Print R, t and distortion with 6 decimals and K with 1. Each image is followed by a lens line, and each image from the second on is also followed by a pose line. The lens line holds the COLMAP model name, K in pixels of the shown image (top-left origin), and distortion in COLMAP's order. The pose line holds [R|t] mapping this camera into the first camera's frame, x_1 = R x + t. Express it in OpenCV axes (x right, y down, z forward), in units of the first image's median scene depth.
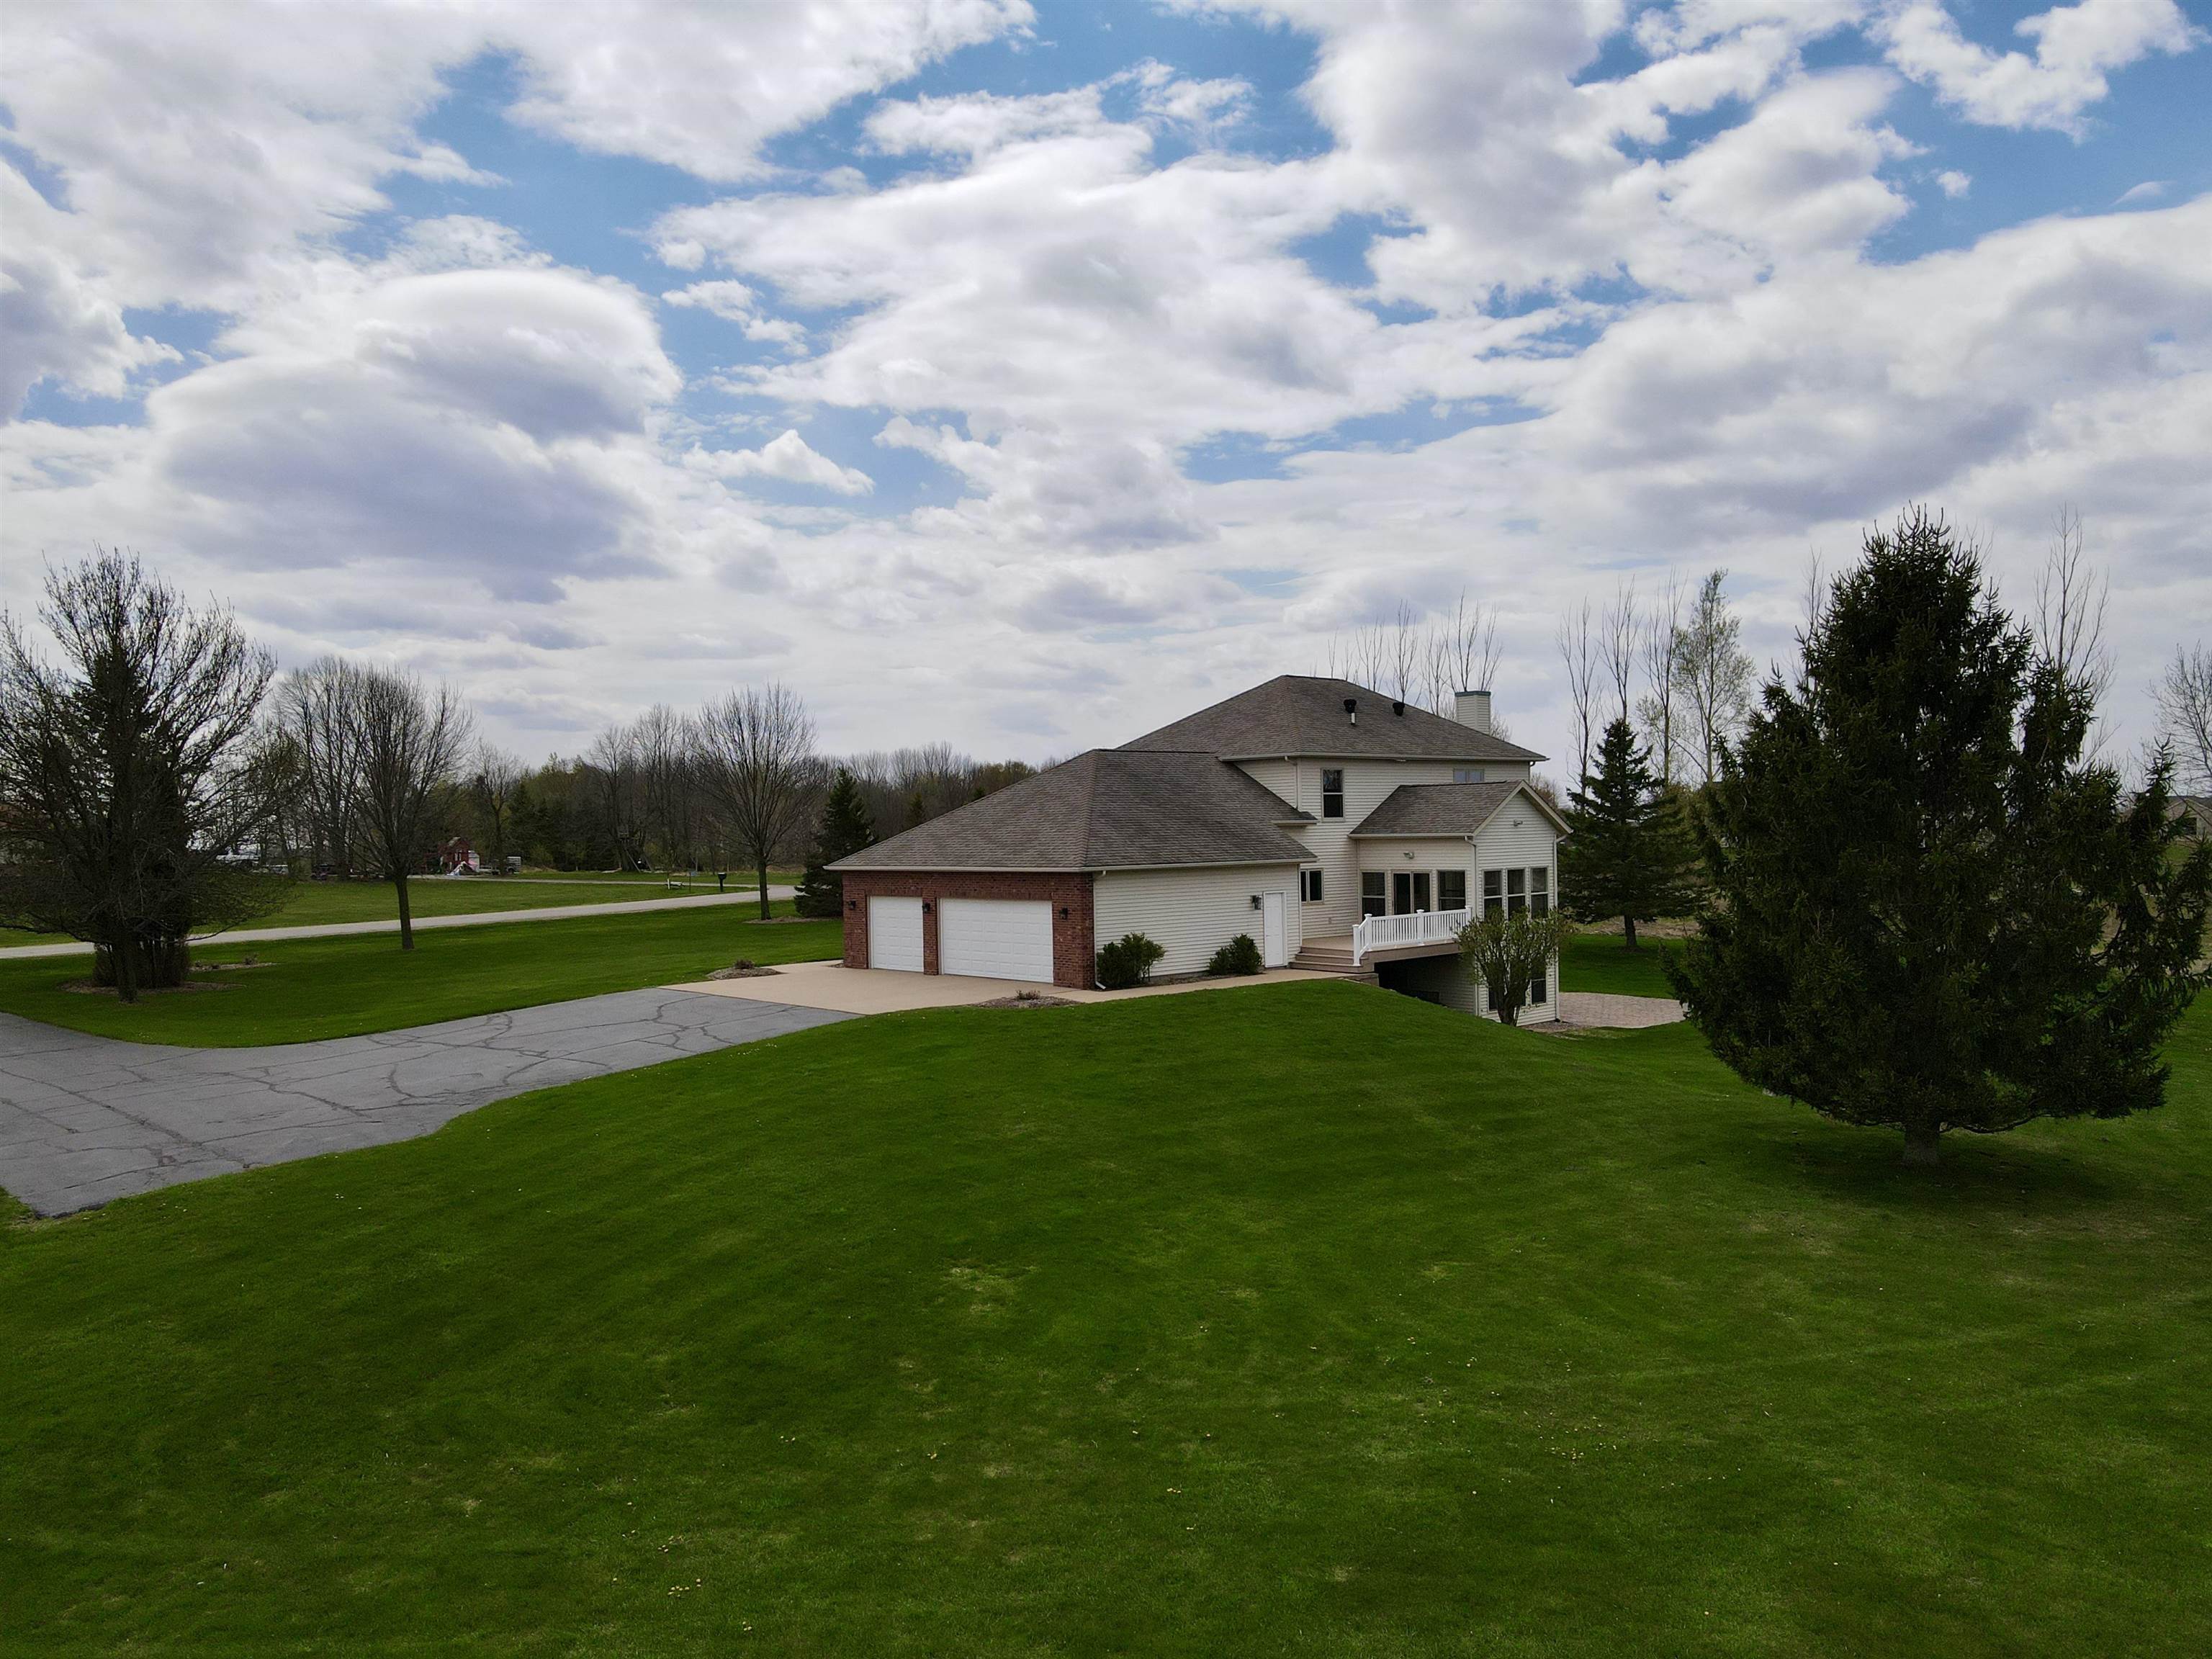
lens RADIAL K [[1624.6, 0, 1108.1], [0, 1624.6, 826.8], [0, 0, 1]] dist [0.010514, 0.012132]
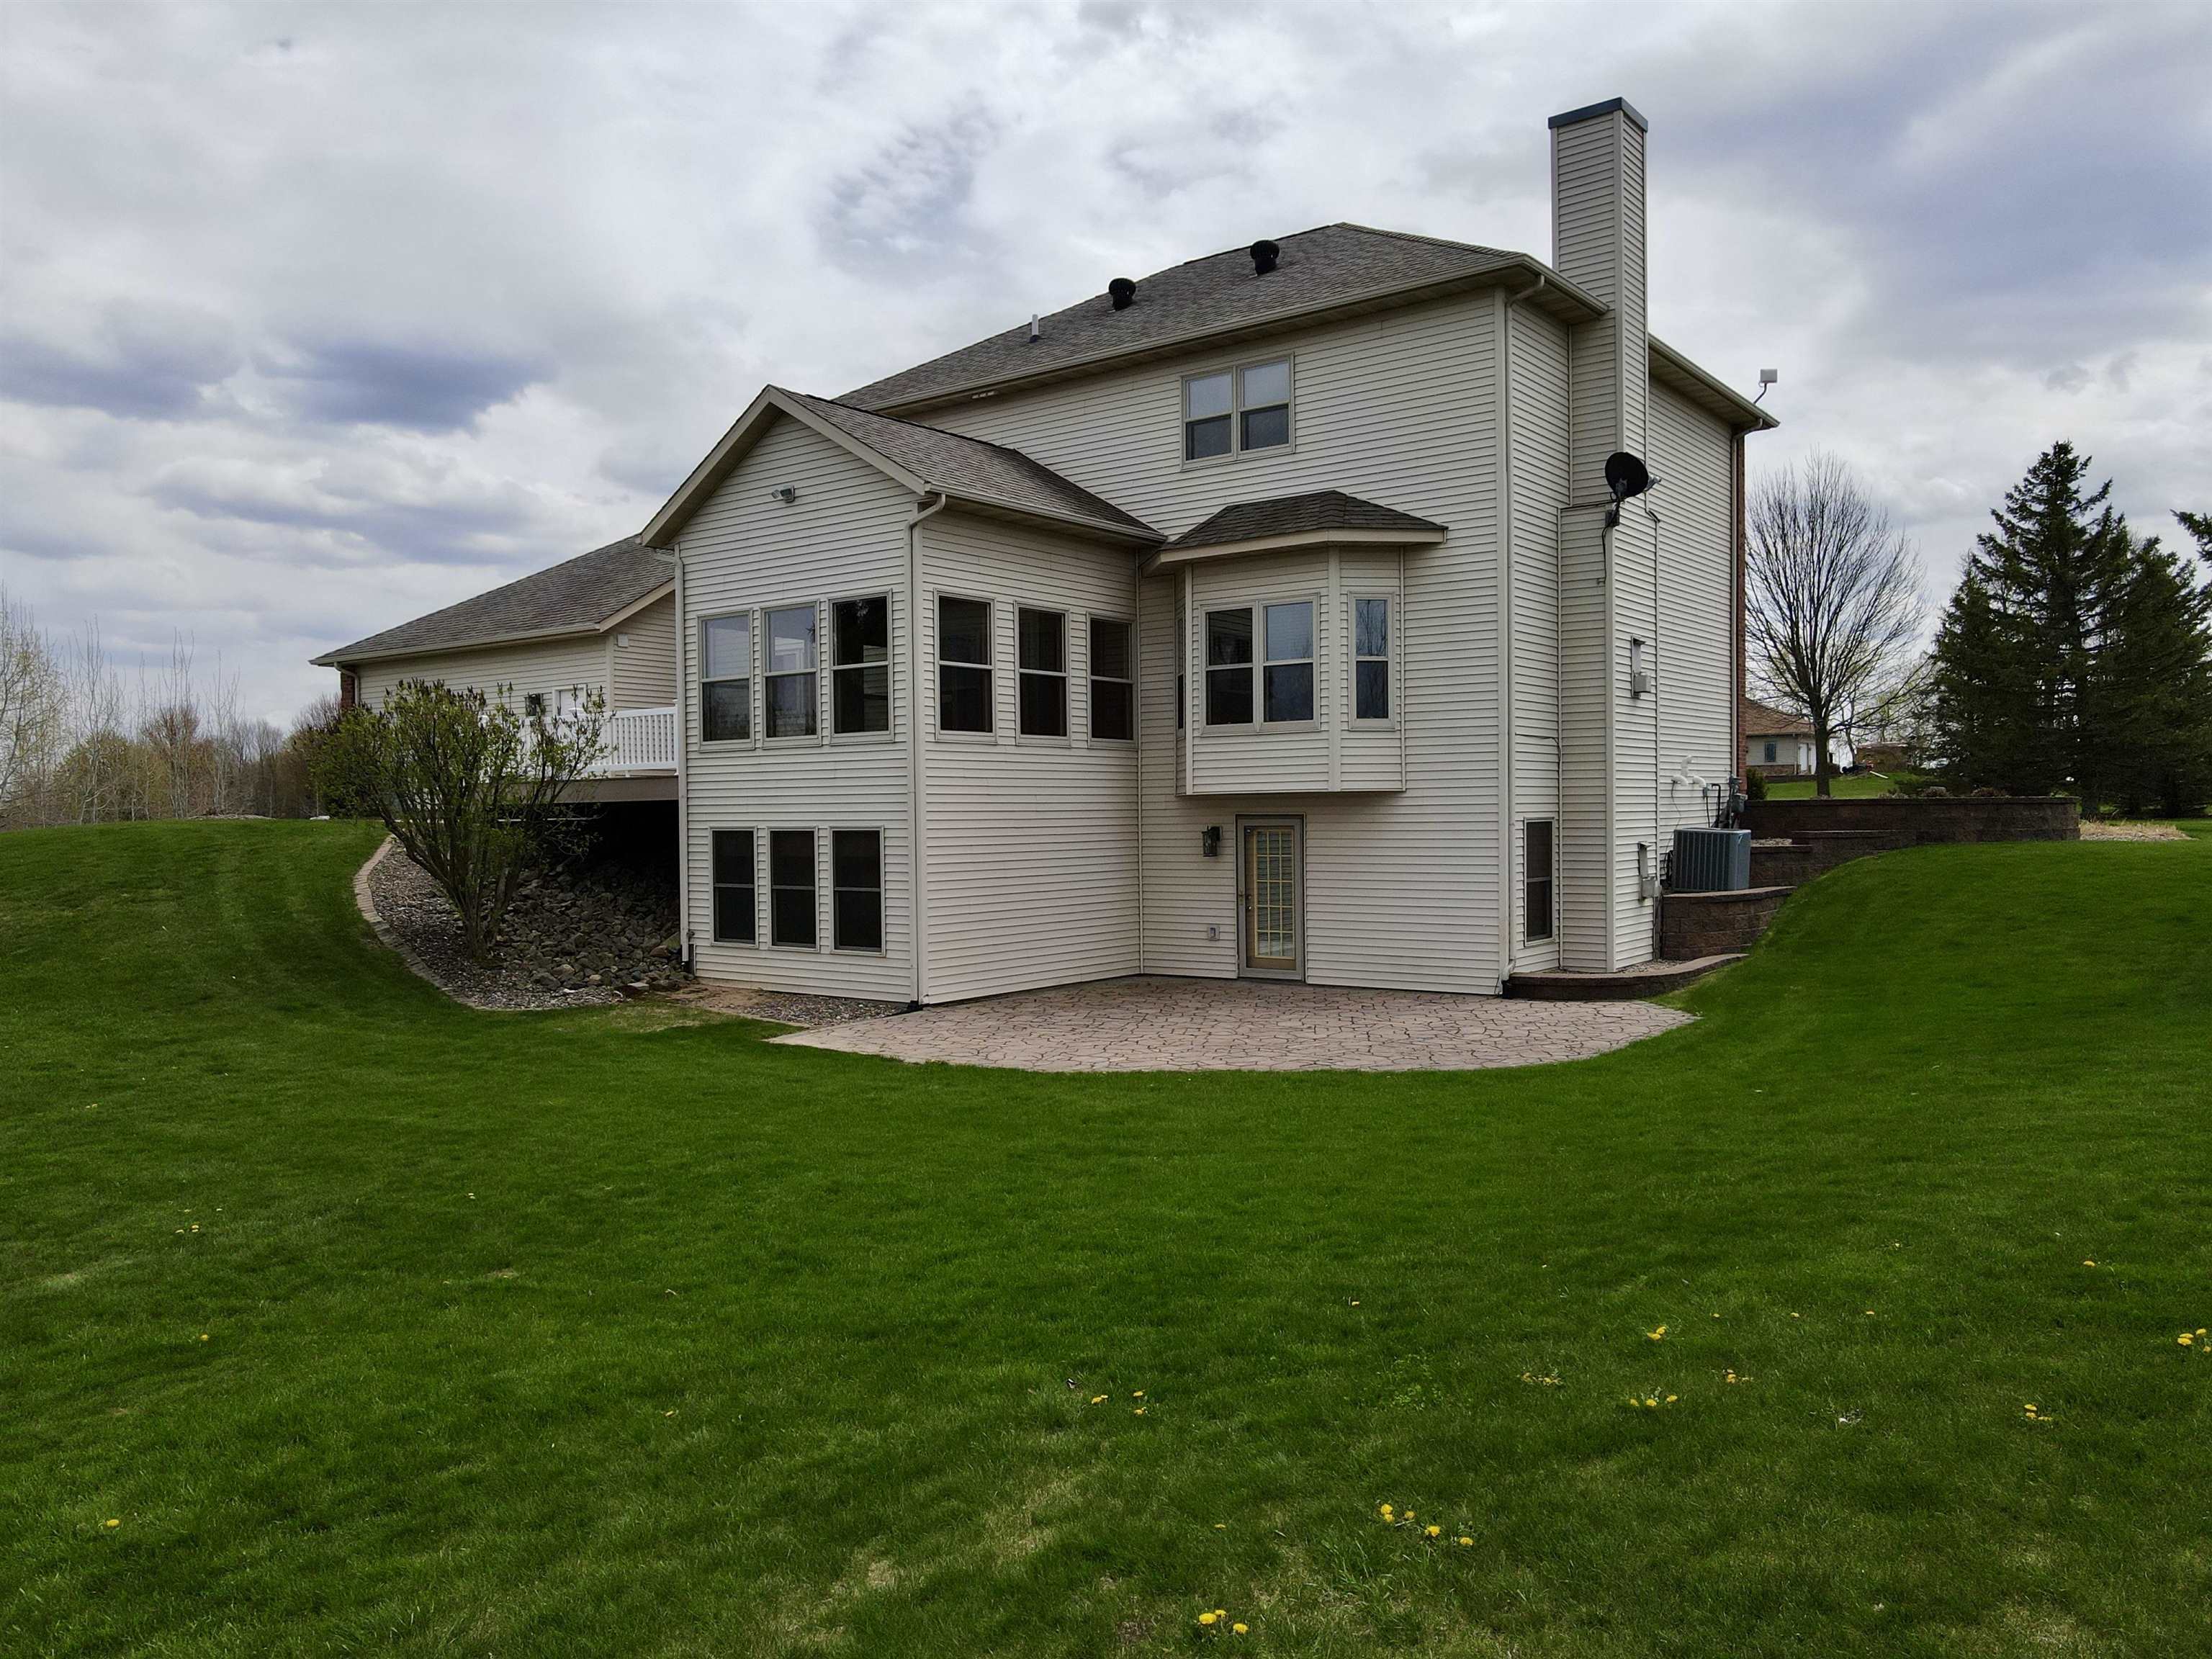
lens RADIAL K [[1624.6, 0, 1099.9], [0, 1624.6, 836.9], [0, 0, 1]] dist [0.010514, 0.012132]
pose [[0.185198, 0.034146, -0.982108, 0.743135], [0.008127, 0.999309, 0.036277, 0.077189], [0.982668, -0.014700, 0.184793, 1.115559]]
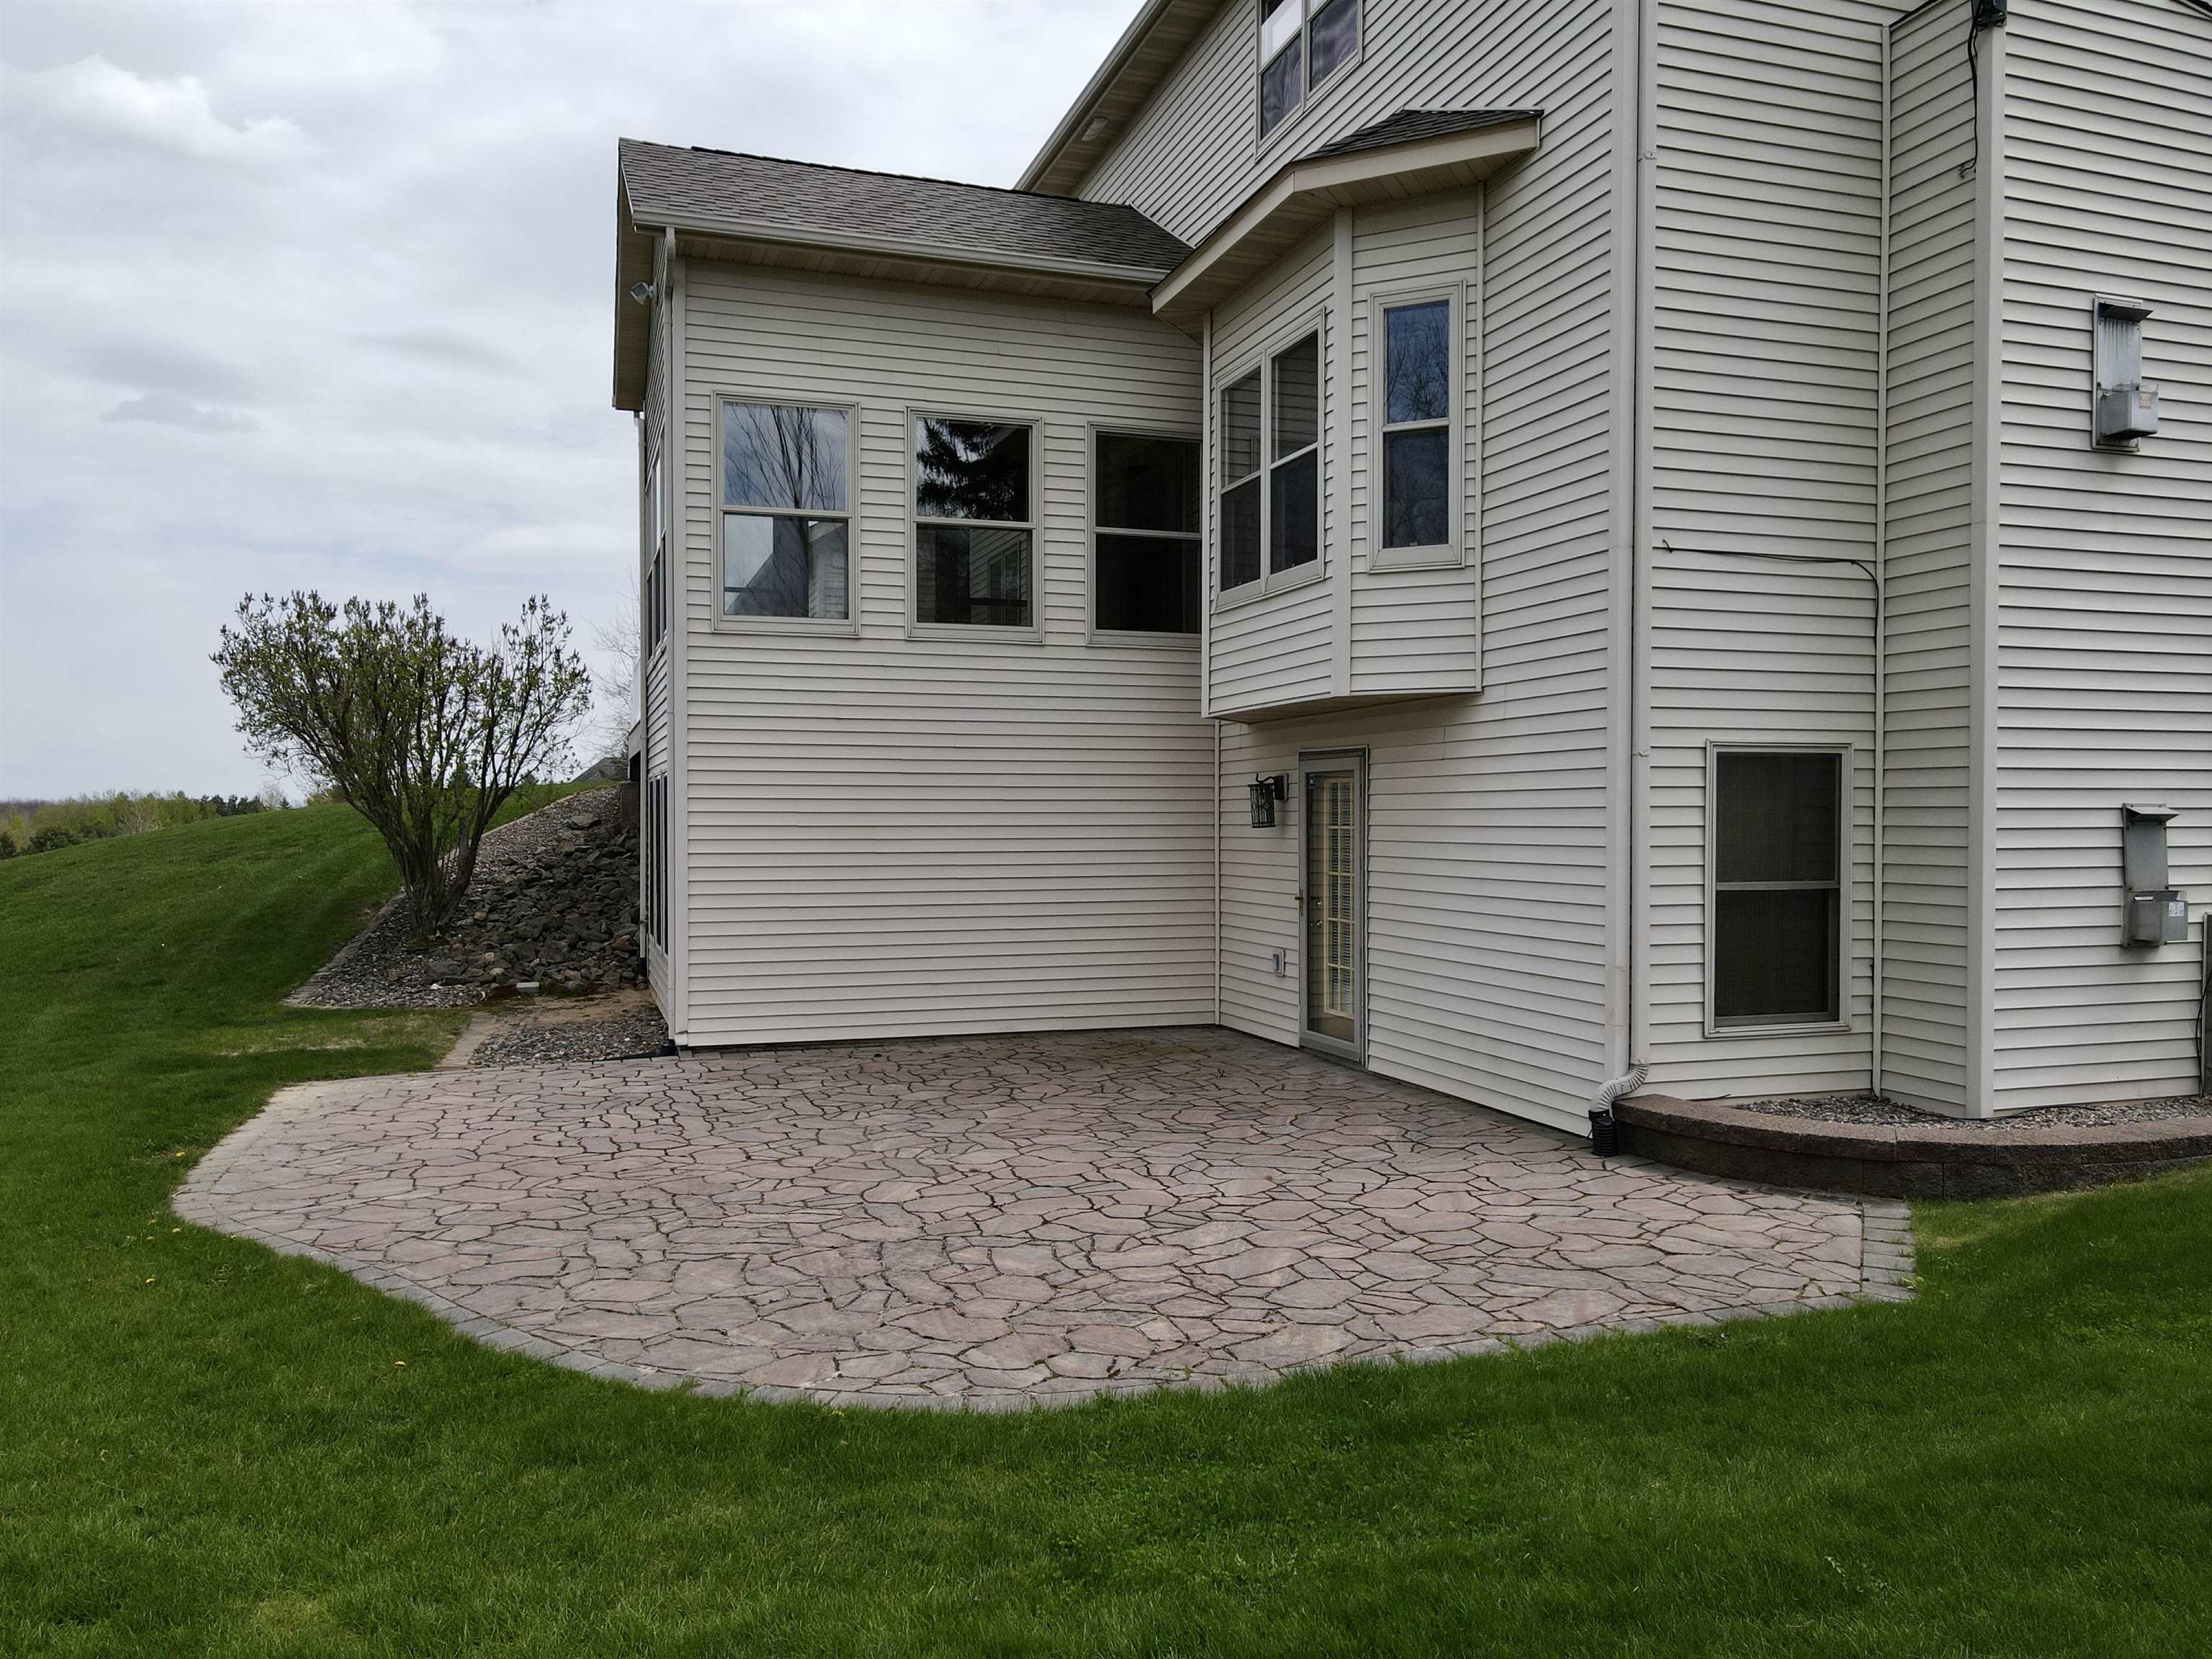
lens RADIAL K [[1624.6, 0, 1098.4], [0, 1624.6, 828.4], [0, 0, 1]] dist [0.010514, 0.012132]
pose [[-0.395046, 0.033616, -0.918046, 0.537085], [0.012451, 0.999434, 0.031239, 0.092103], [0.918577, 0.000911, -0.395241, 1.318967]]
